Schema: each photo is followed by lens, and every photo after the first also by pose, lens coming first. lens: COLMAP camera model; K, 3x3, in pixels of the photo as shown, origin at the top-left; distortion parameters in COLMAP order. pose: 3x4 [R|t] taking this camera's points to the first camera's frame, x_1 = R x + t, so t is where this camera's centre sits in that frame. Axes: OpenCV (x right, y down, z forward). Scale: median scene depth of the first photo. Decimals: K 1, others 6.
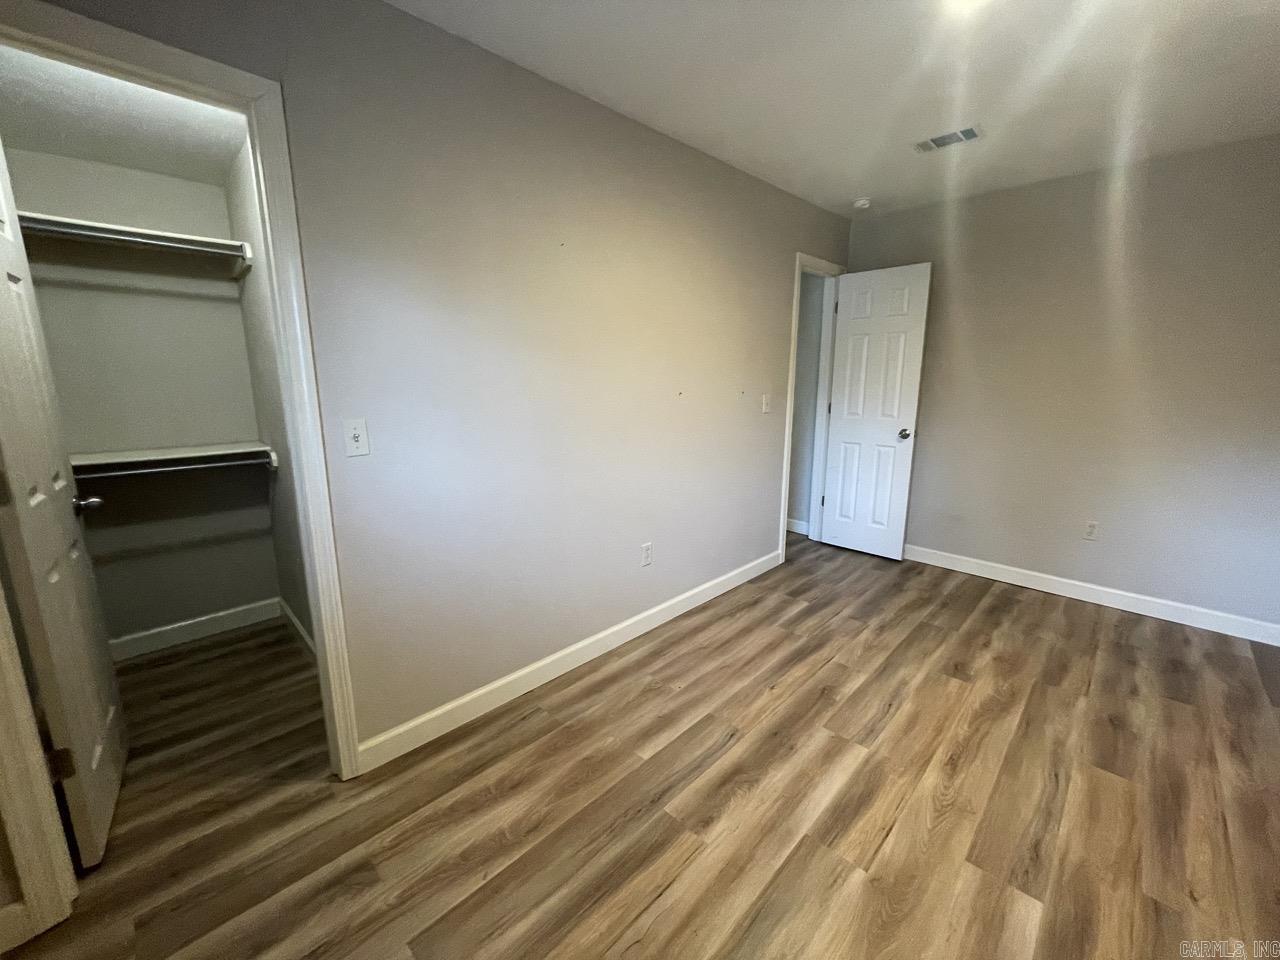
lens RADIAL K [[517.3, 0, 640.7], [0, 517.3, 478.7], [0, 0, 1]] dist [-0.002389, -0.000917]
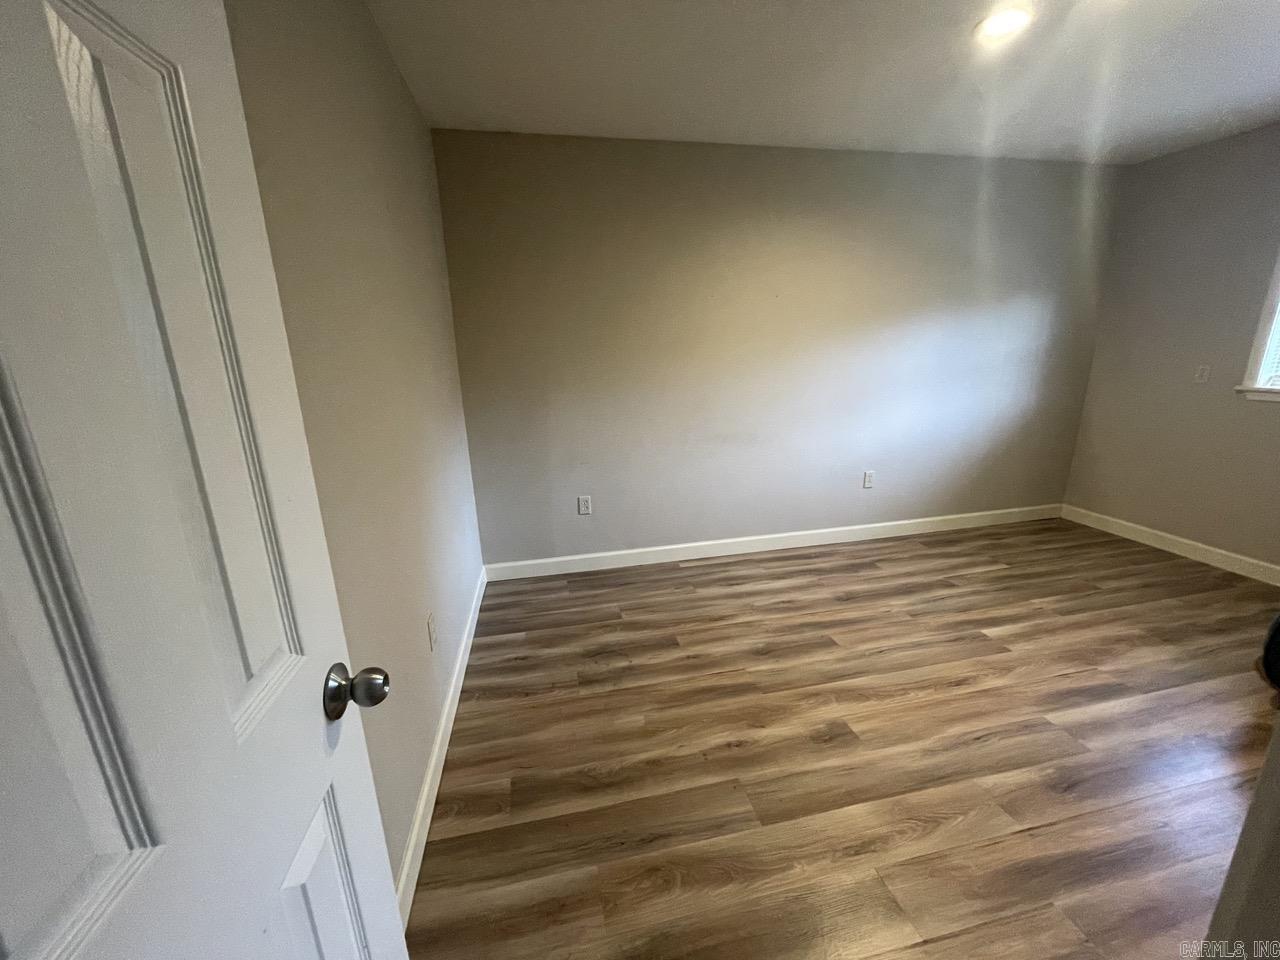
lens RADIAL K [[517.3, 0, 641.0], [0, 517.3, 482.5], [0, 0, 1]] dist [-0.002389, -0.000917]
pose [[-0.836612, -0.112182, 0.536187, 0.495130], [0.135955, 0.905661, 0.401614, -0.330187], [-0.530657, 0.408892, -0.742435, 1.611338]]
